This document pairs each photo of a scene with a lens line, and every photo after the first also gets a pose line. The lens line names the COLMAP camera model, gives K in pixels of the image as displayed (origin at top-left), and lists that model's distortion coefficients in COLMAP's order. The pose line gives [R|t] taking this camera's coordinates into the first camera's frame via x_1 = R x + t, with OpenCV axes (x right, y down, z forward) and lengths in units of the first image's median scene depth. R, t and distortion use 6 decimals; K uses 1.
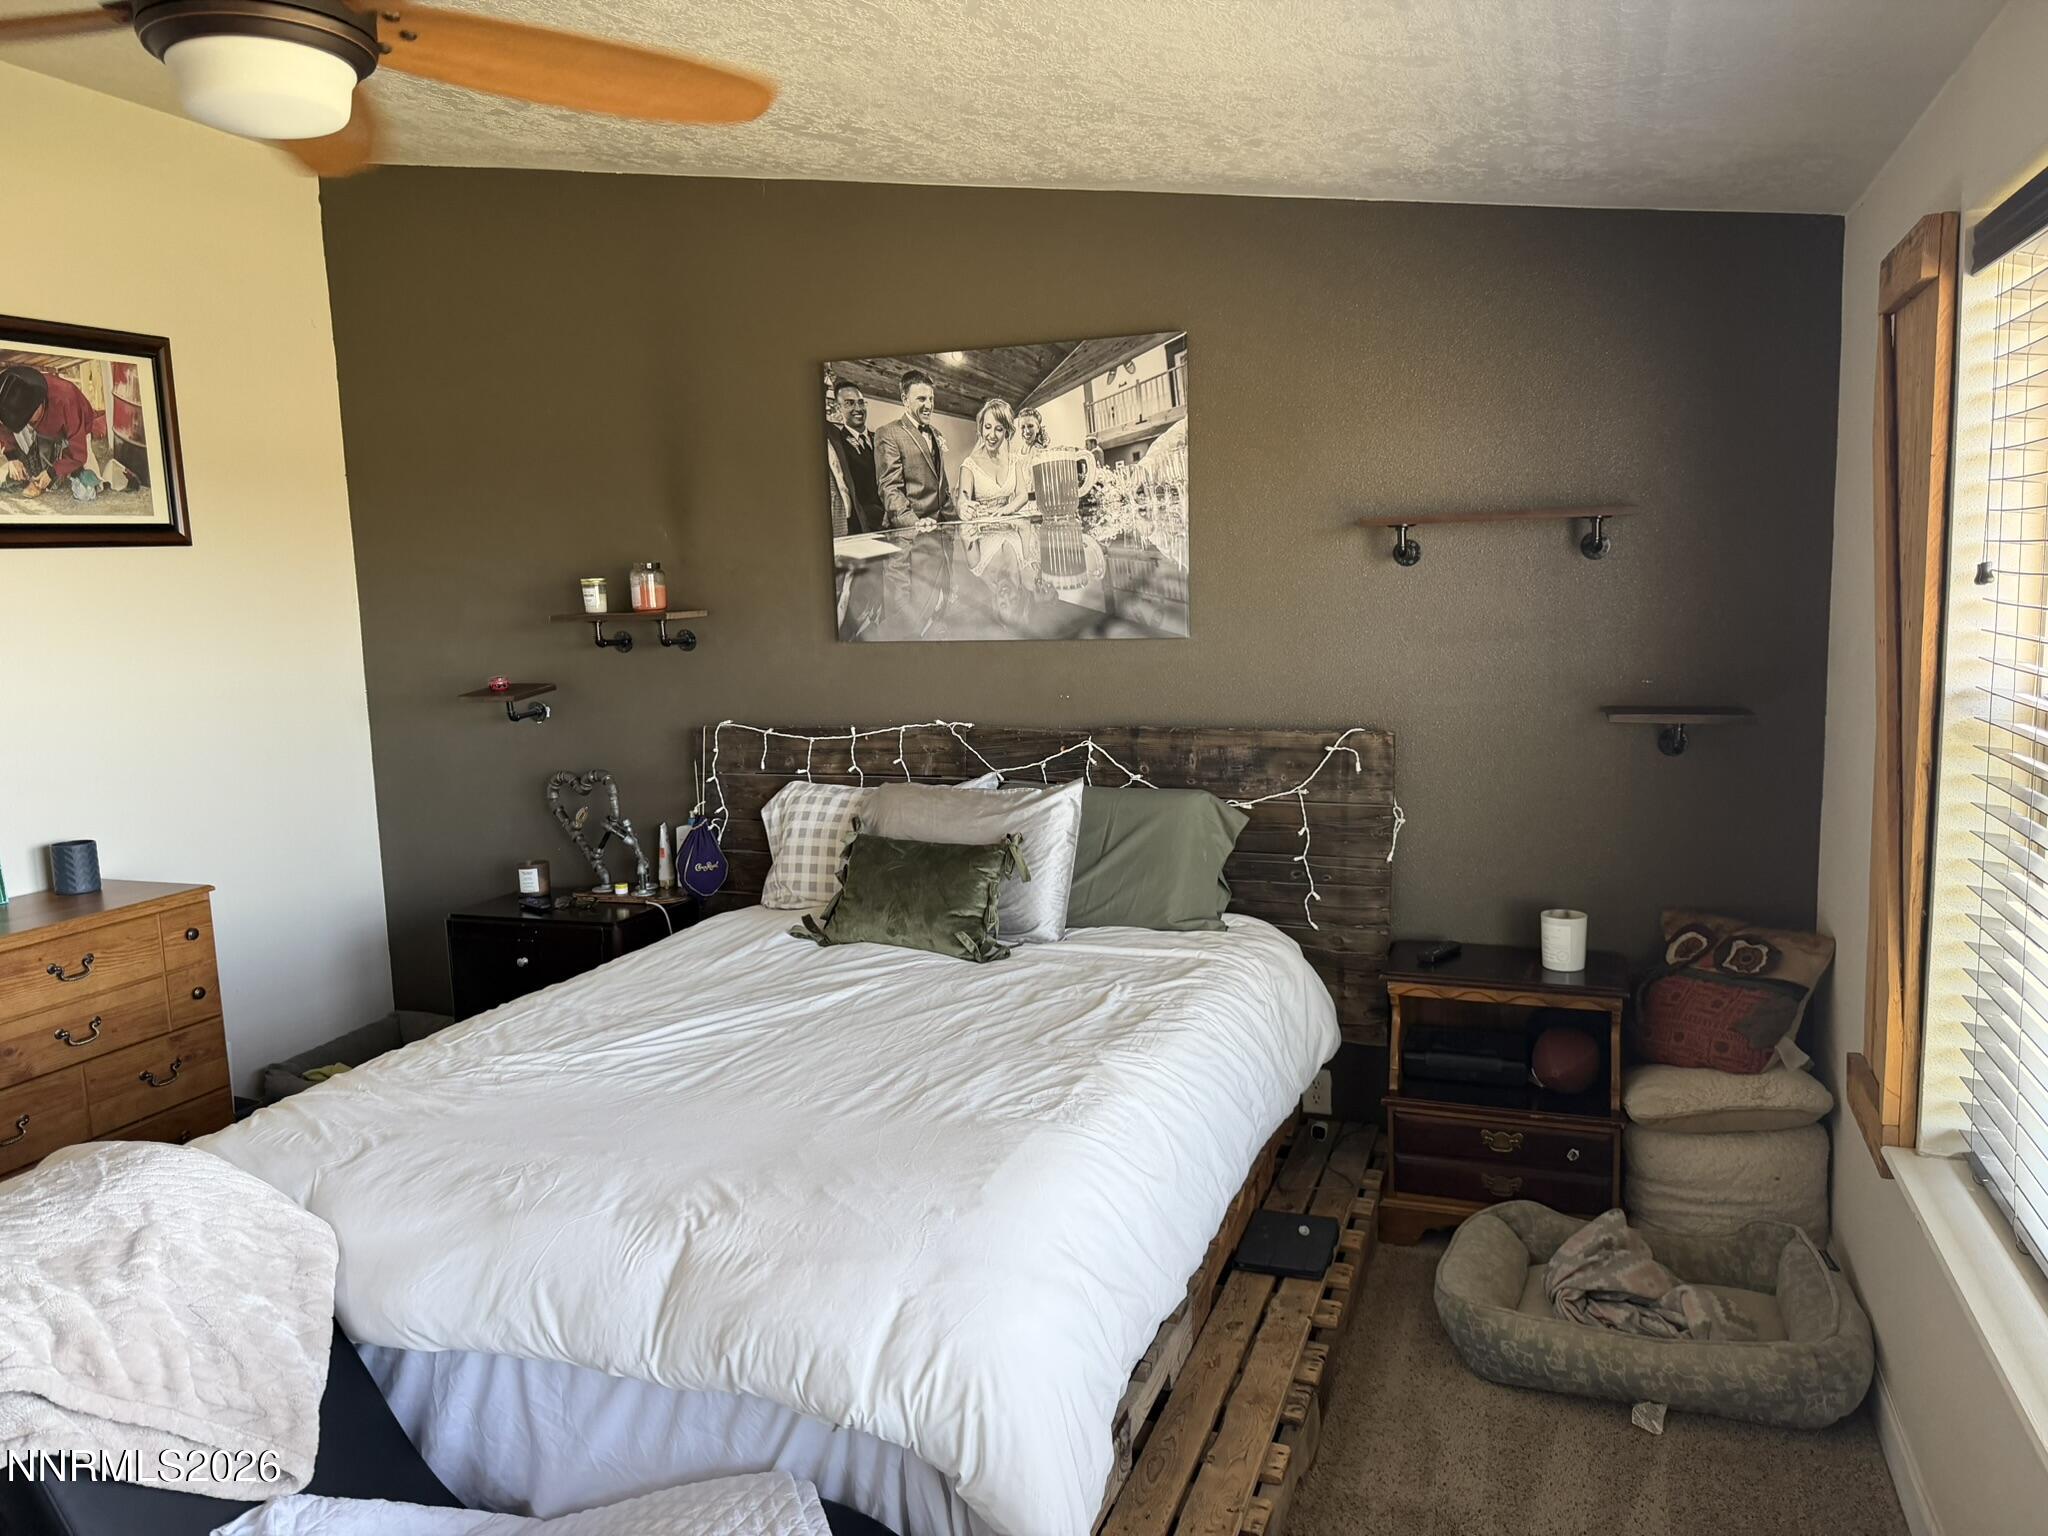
lens RADIAL K [[1468.3, 0, 1024.0], [0, 1468.3, 768.0], [0, 0, 1]] dist [0.191058, -0.237165]
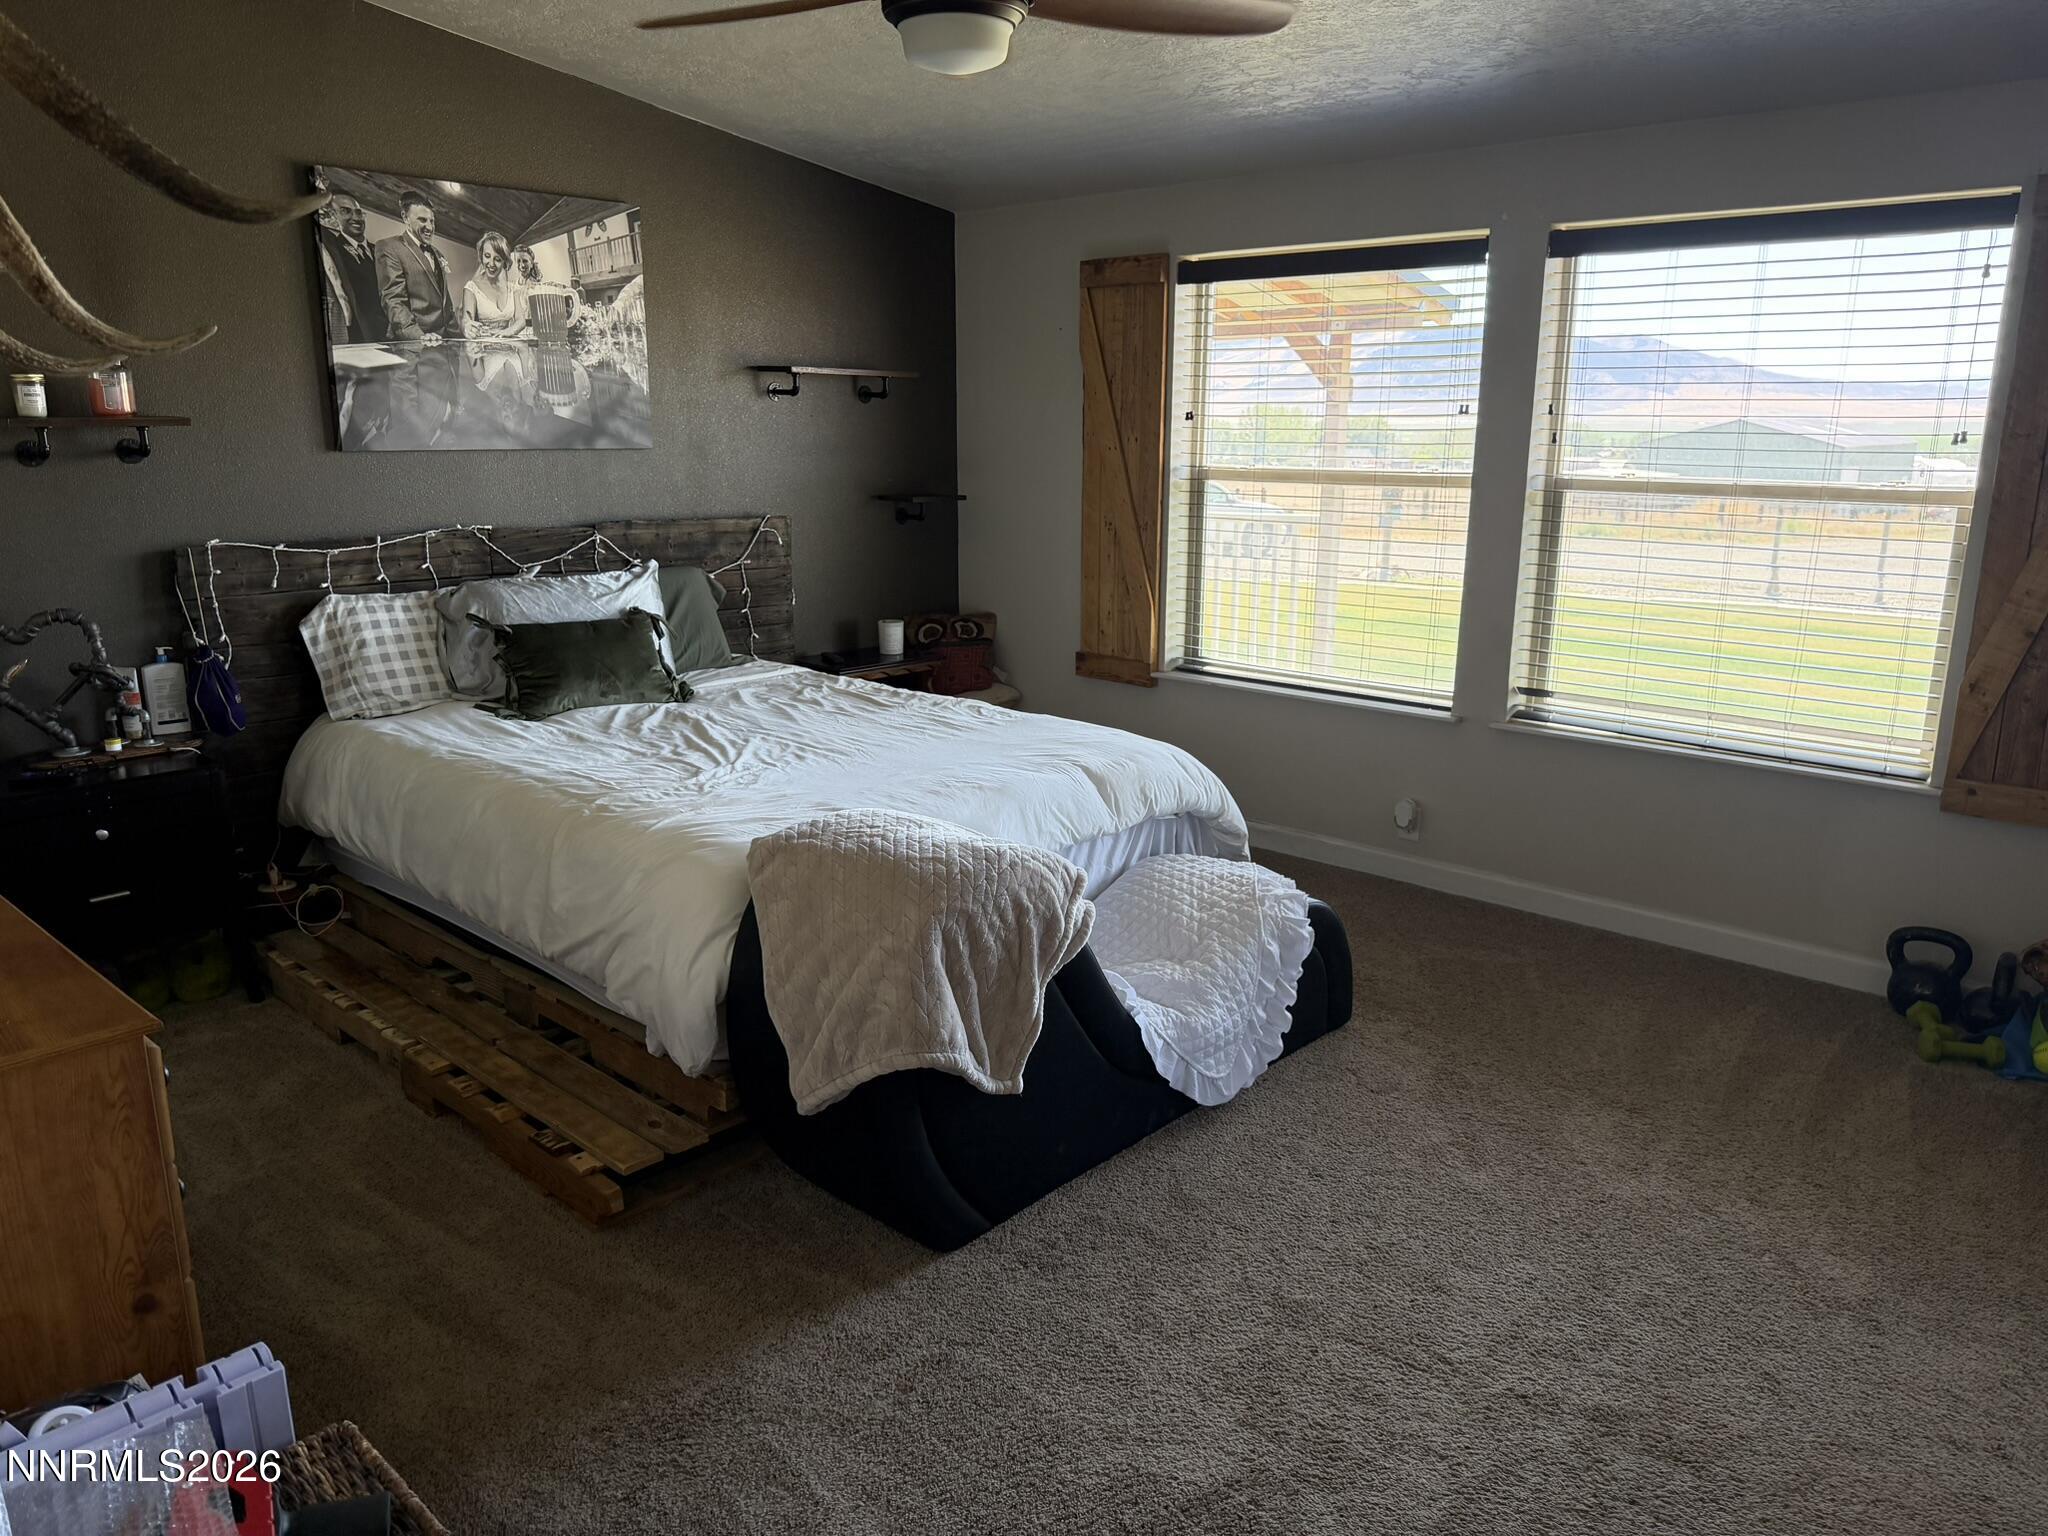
lens RADIAL K [[1428.8, 0, 1024.0], [0, 1428.8, 768.0], [0, 0, 1]] dist [0.001329, -0.006872]
pose [[0.384403, -0.188252, 0.903767, -0.917841], [0.104238, 0.981578, 0.160124, 0.019124], [-0.917261, 0.032655, 0.396945, 0.212573]]
